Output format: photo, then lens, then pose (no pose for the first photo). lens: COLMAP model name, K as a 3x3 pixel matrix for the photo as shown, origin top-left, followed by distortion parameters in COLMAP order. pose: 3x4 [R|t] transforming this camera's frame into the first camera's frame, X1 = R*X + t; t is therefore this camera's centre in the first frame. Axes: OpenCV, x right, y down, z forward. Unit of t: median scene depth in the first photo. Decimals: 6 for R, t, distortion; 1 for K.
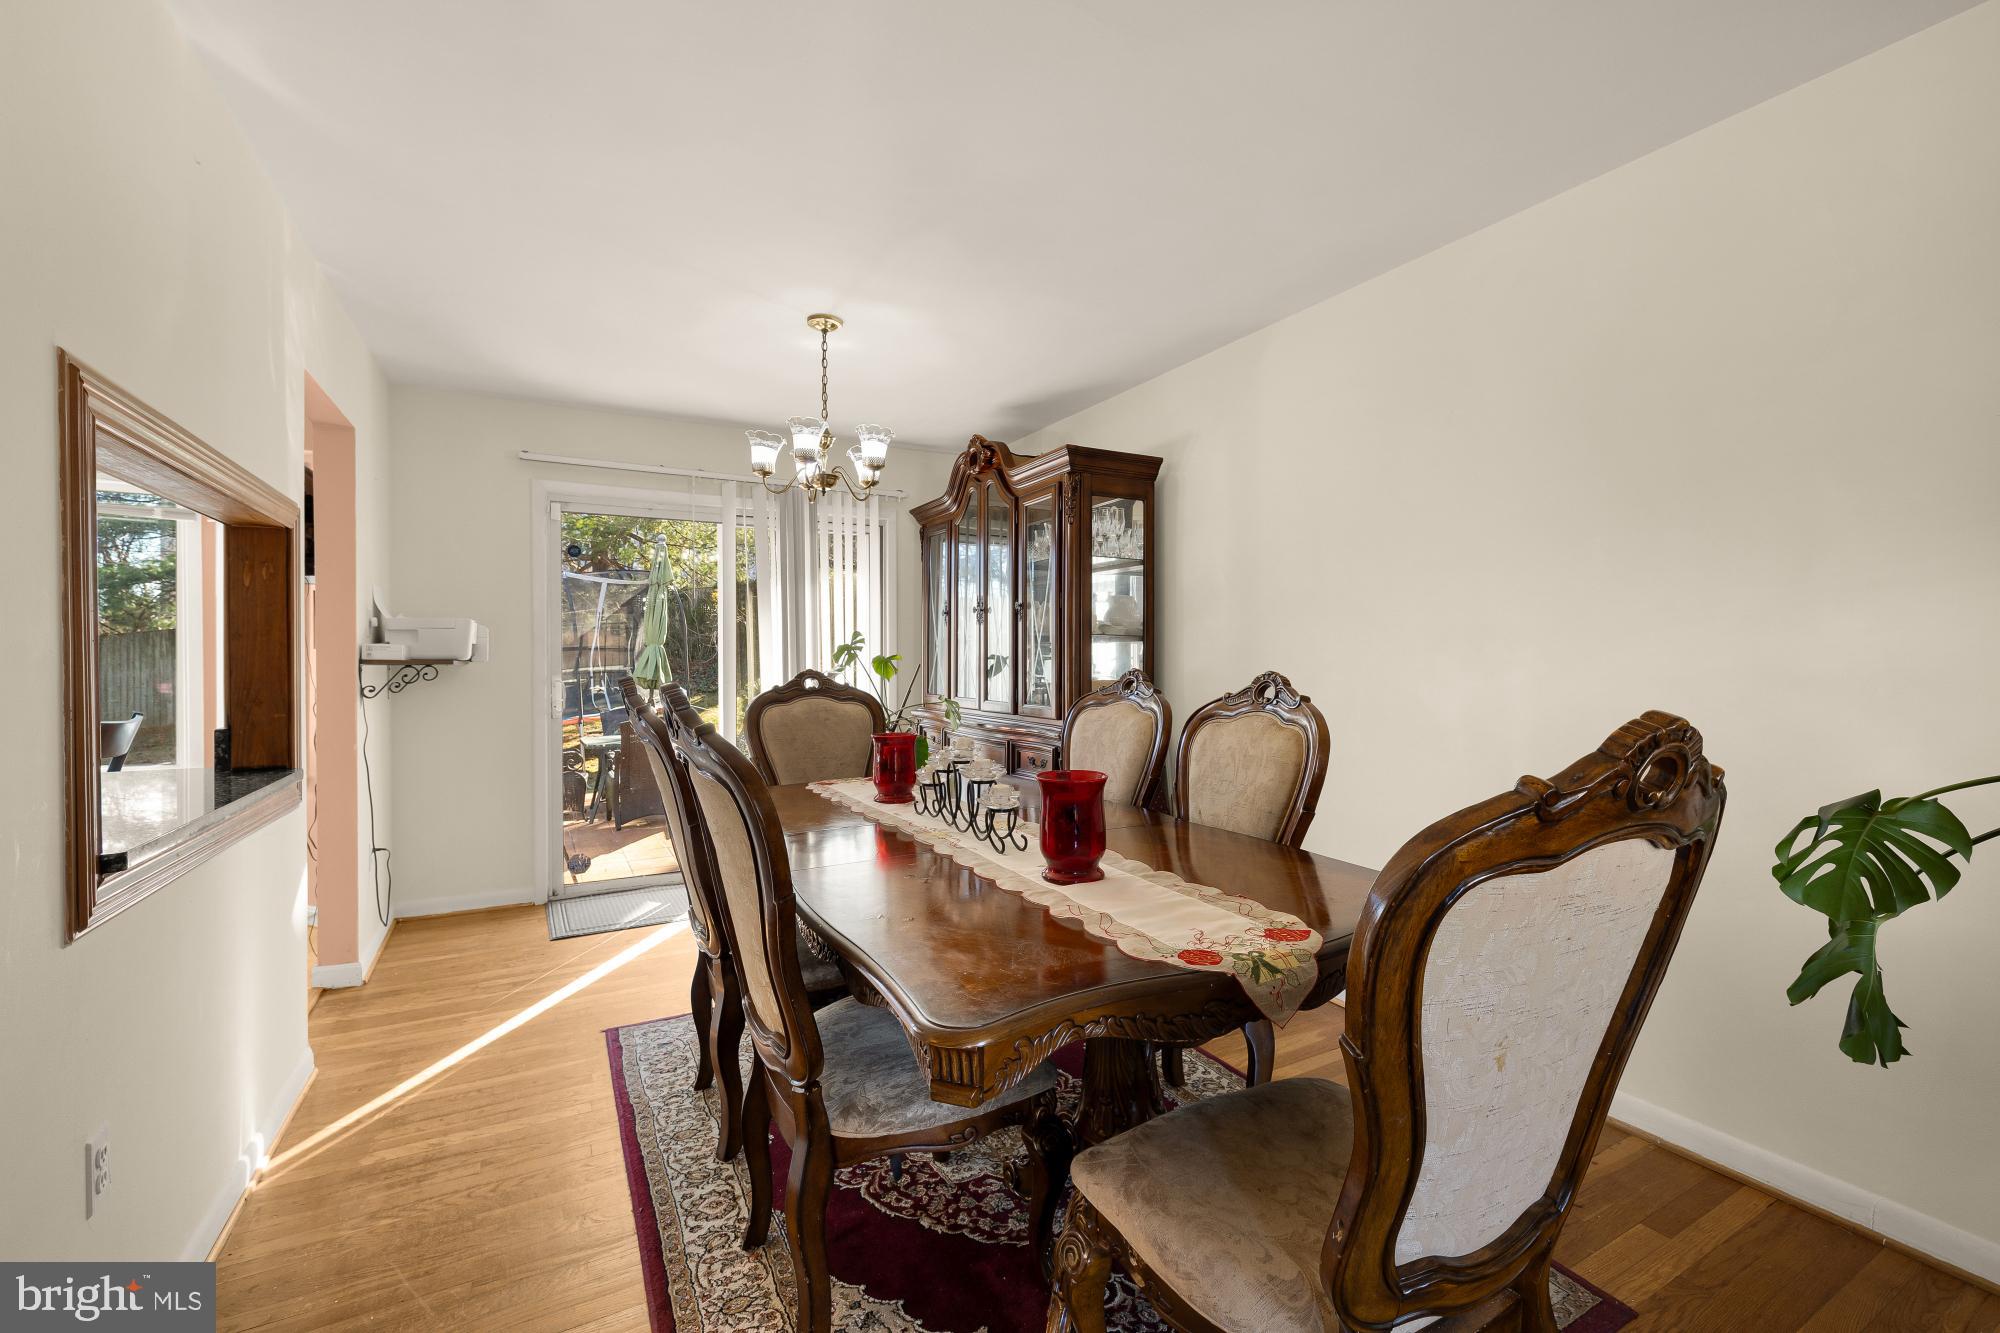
lens RADIAL K [[847.7, 0, 999.5], [0, 847.7, 658.9], [0, 0, 1]] dist [-0.001834, 0.000583]
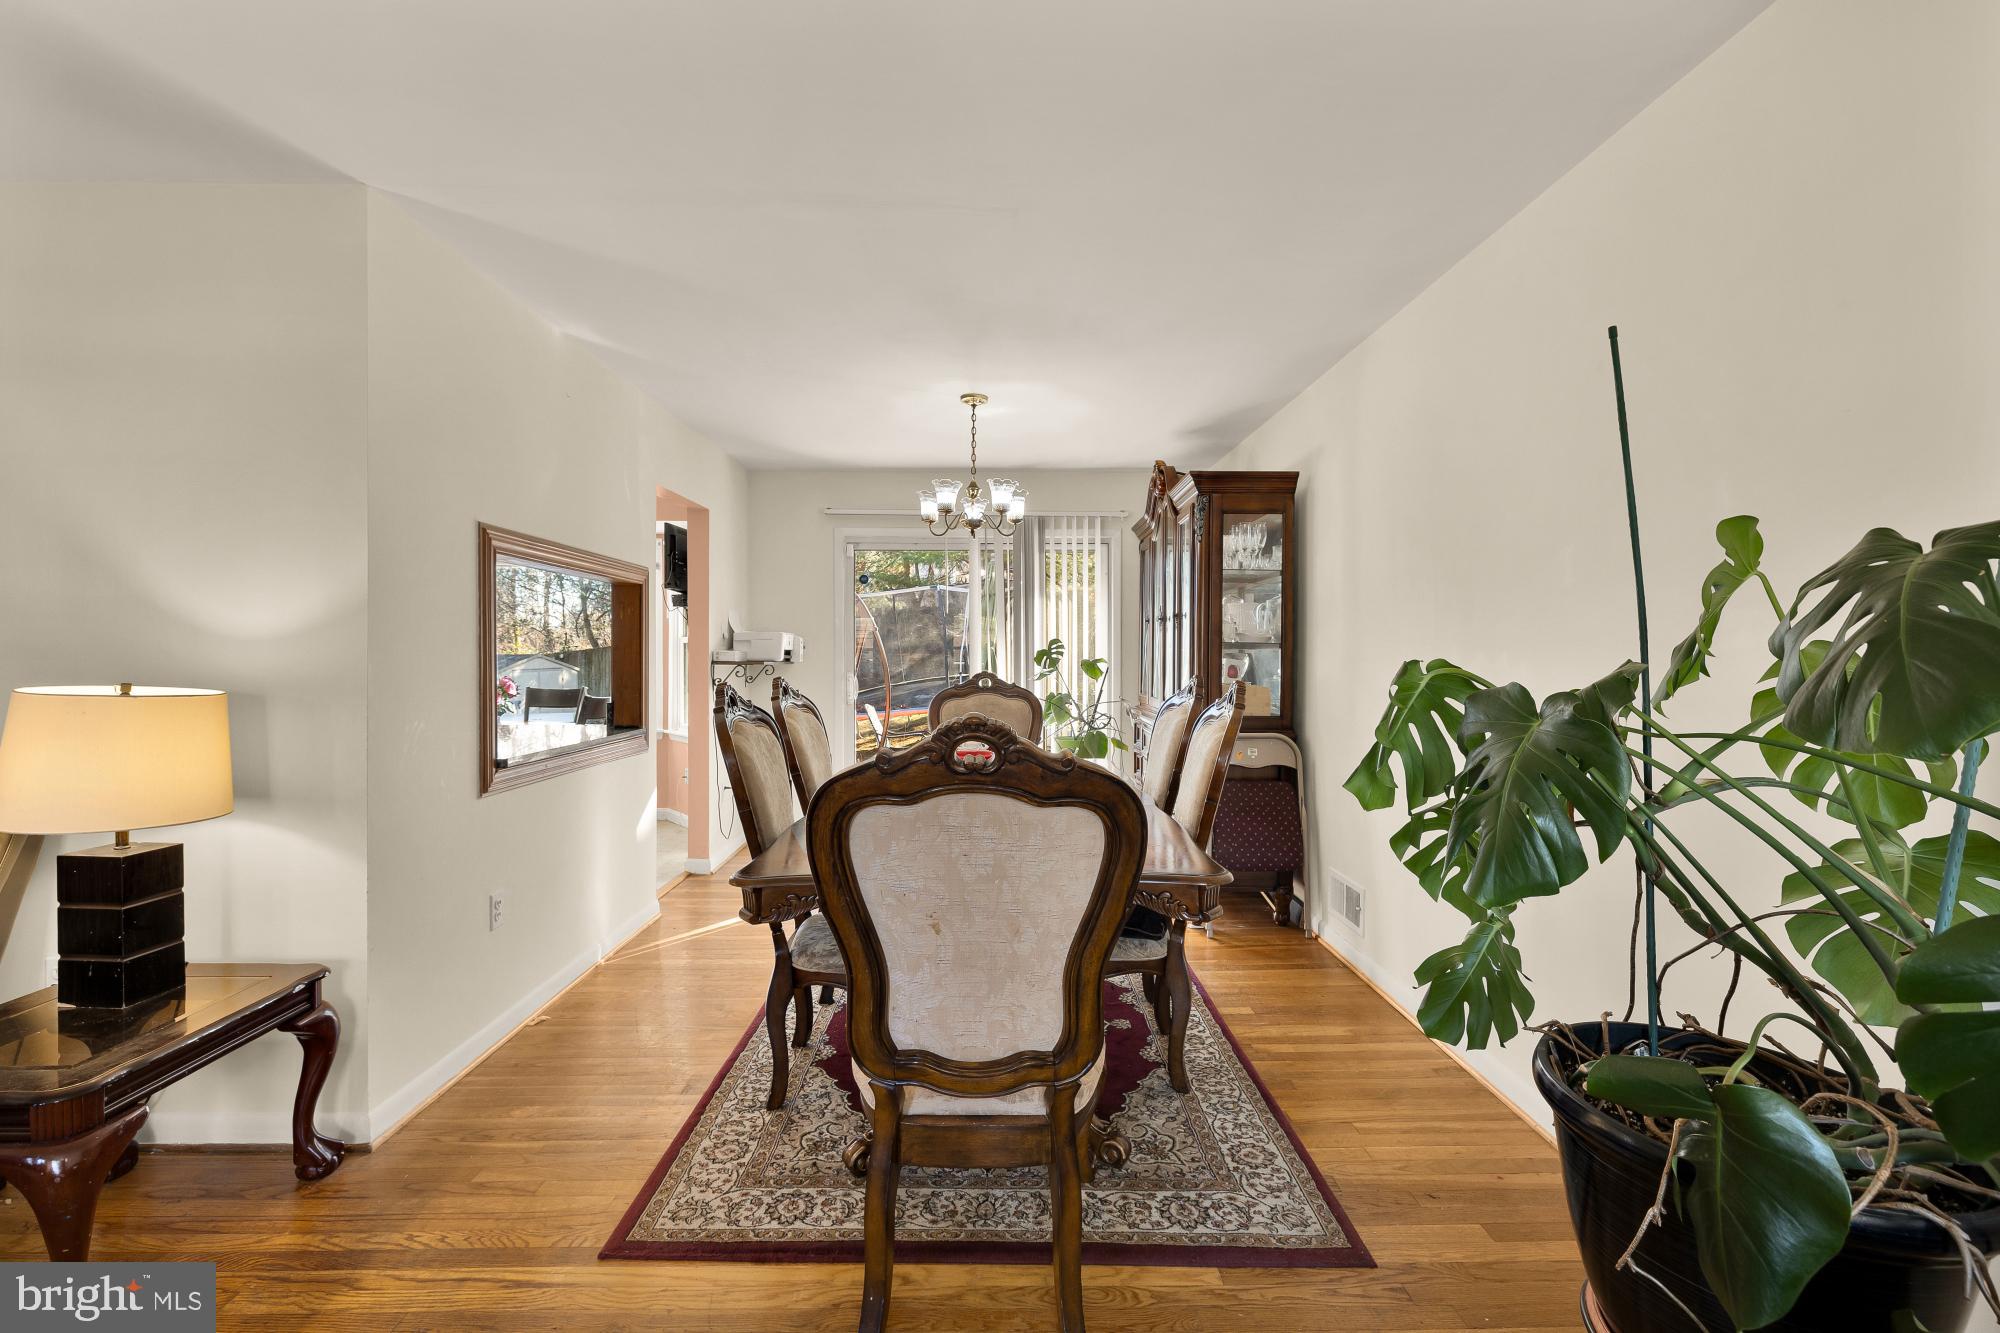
lens RADIAL K [[847.7, 0, 985.0], [0, 847.7, 657.1], [0, 0, 1]] dist [-0.001834, 0.000583]
pose [[0.879549, 0.006698, -0.475760, 0.382781], [-0.005809, 0.999978, 0.003341, -0.013278], [0.475772, -0.000175, 0.879569, -0.102035]]
